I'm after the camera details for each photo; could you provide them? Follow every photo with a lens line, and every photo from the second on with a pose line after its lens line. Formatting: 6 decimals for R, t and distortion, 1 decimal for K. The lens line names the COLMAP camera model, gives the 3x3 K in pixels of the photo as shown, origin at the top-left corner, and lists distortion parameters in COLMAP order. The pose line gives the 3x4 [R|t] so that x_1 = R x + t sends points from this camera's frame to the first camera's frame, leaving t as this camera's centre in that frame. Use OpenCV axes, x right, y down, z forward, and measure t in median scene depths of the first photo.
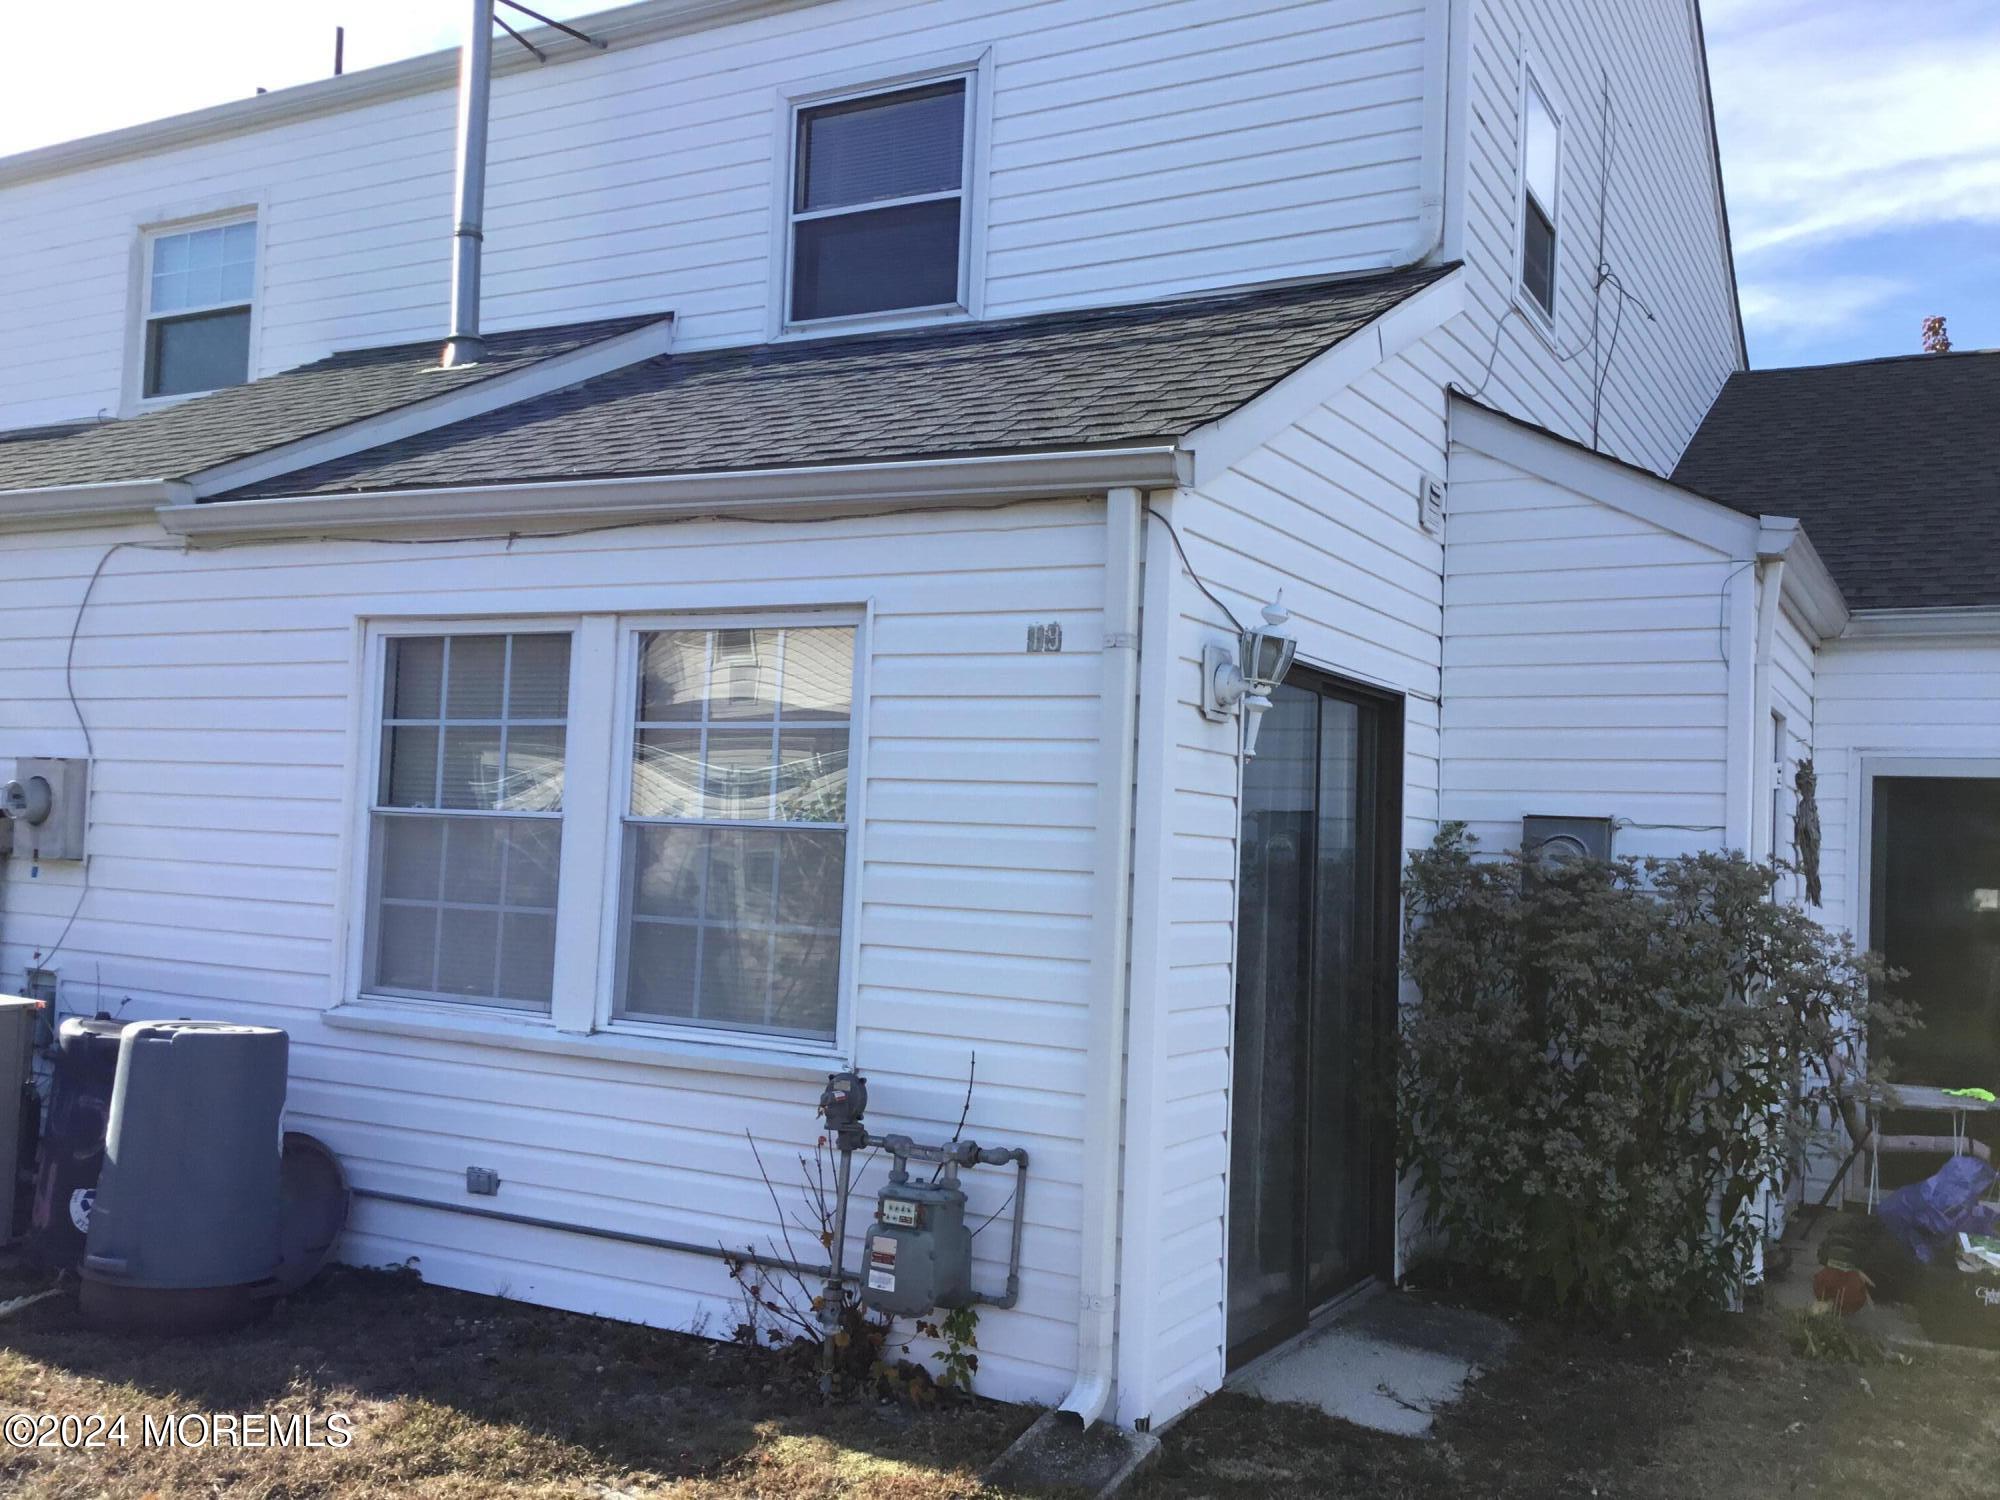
lens RADIAL K [[1734.4, 0, 1000.0], [0, 1734.4, 750.0], [0, 0, 1]] dist [0.133324, -0.248772]
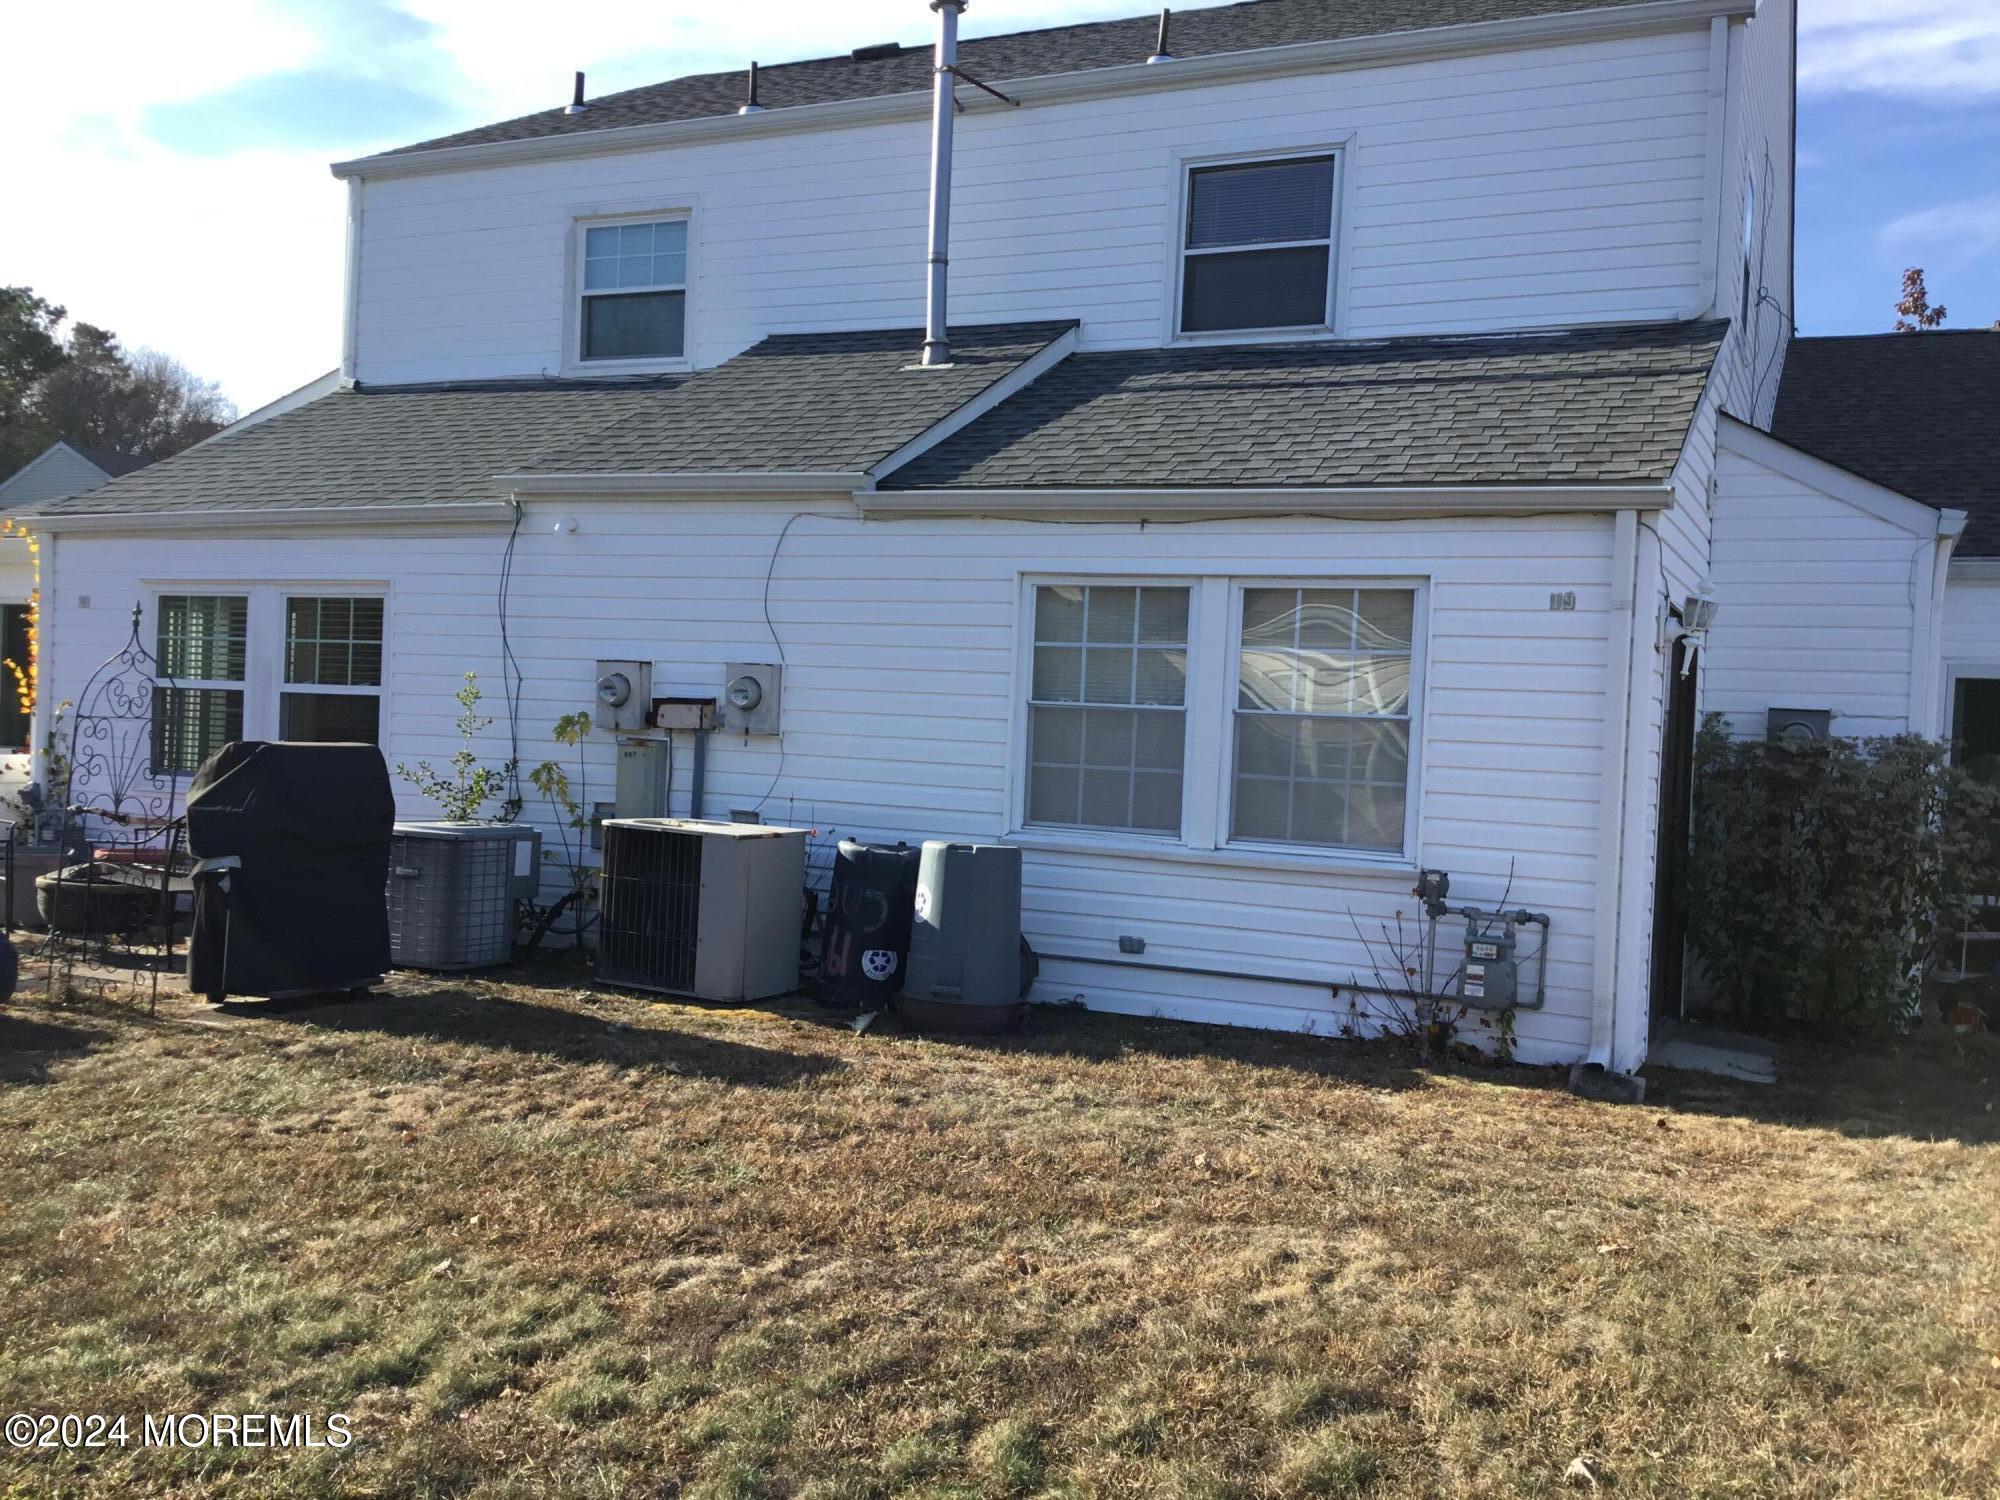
lens RADIAL K [[1734.4, 0, 1000.0], [0, 1734.4, 750.0], [0, 0, 1]] dist [0.133324, -0.248772]
pose [[0.997993, 0.002936, 0.063249, -0.473565], [-0.007574, 0.997288, 0.073214, -0.033717], [-0.062863, -0.073546, 0.995309, -0.466687]]
